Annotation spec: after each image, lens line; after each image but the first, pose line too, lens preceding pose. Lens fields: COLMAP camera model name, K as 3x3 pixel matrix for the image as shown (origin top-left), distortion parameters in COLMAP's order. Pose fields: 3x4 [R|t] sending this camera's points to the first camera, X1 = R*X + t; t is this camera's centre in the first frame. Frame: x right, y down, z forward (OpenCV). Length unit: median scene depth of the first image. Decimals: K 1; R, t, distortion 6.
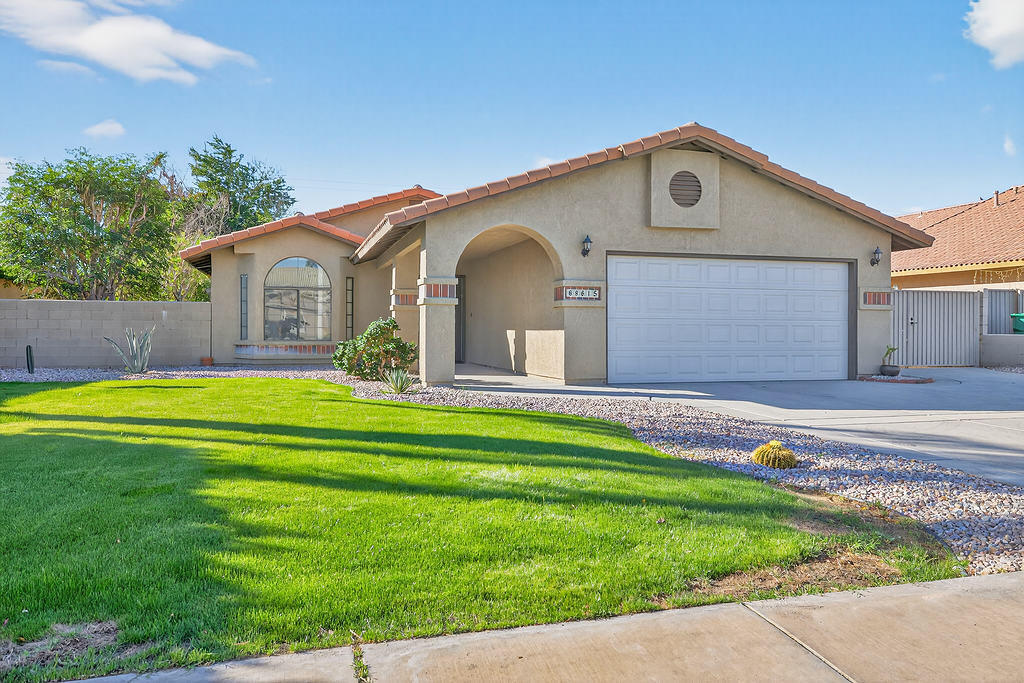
lens RADIAL K [[746.9, 0, 512.3], [0, 746.9, 340.3], [0, 0, 1]] dist [0.003215, -0.001914]
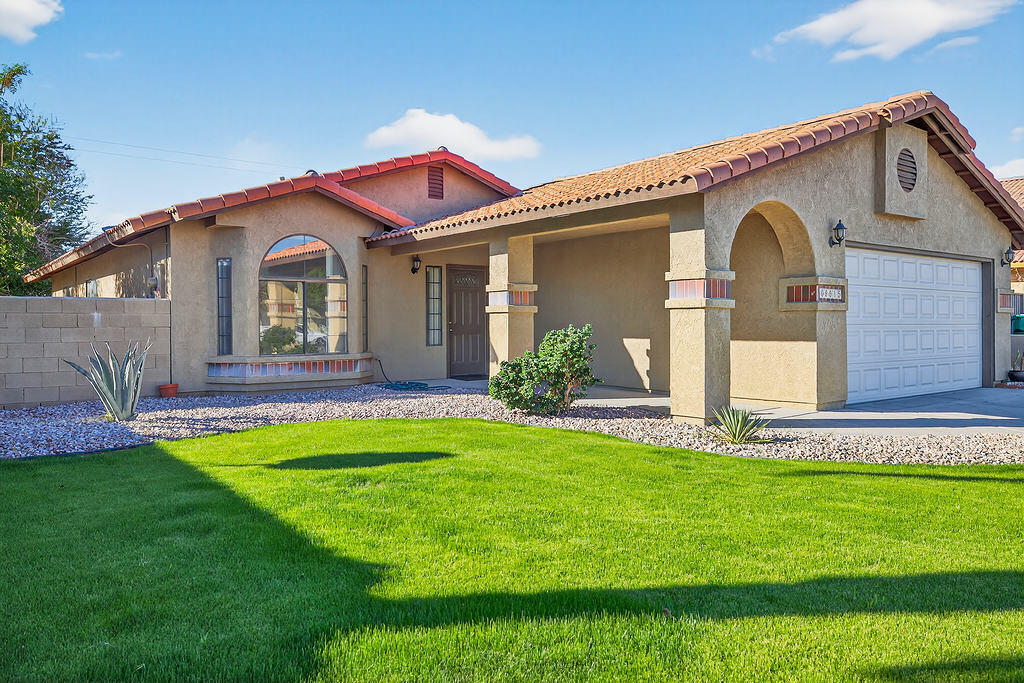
lens RADIAL K [[746.9, 0, 511.9], [0, 746.9, 342.5], [0, 0, 1]] dist [0.003215, -0.001914]
pose [[0.929373, -0.013879, 0.368880, -0.443943], [0.010578, 0.999884, 0.010970, -0.020425], [-0.368989, -0.006293, 0.929412, 0.340879]]
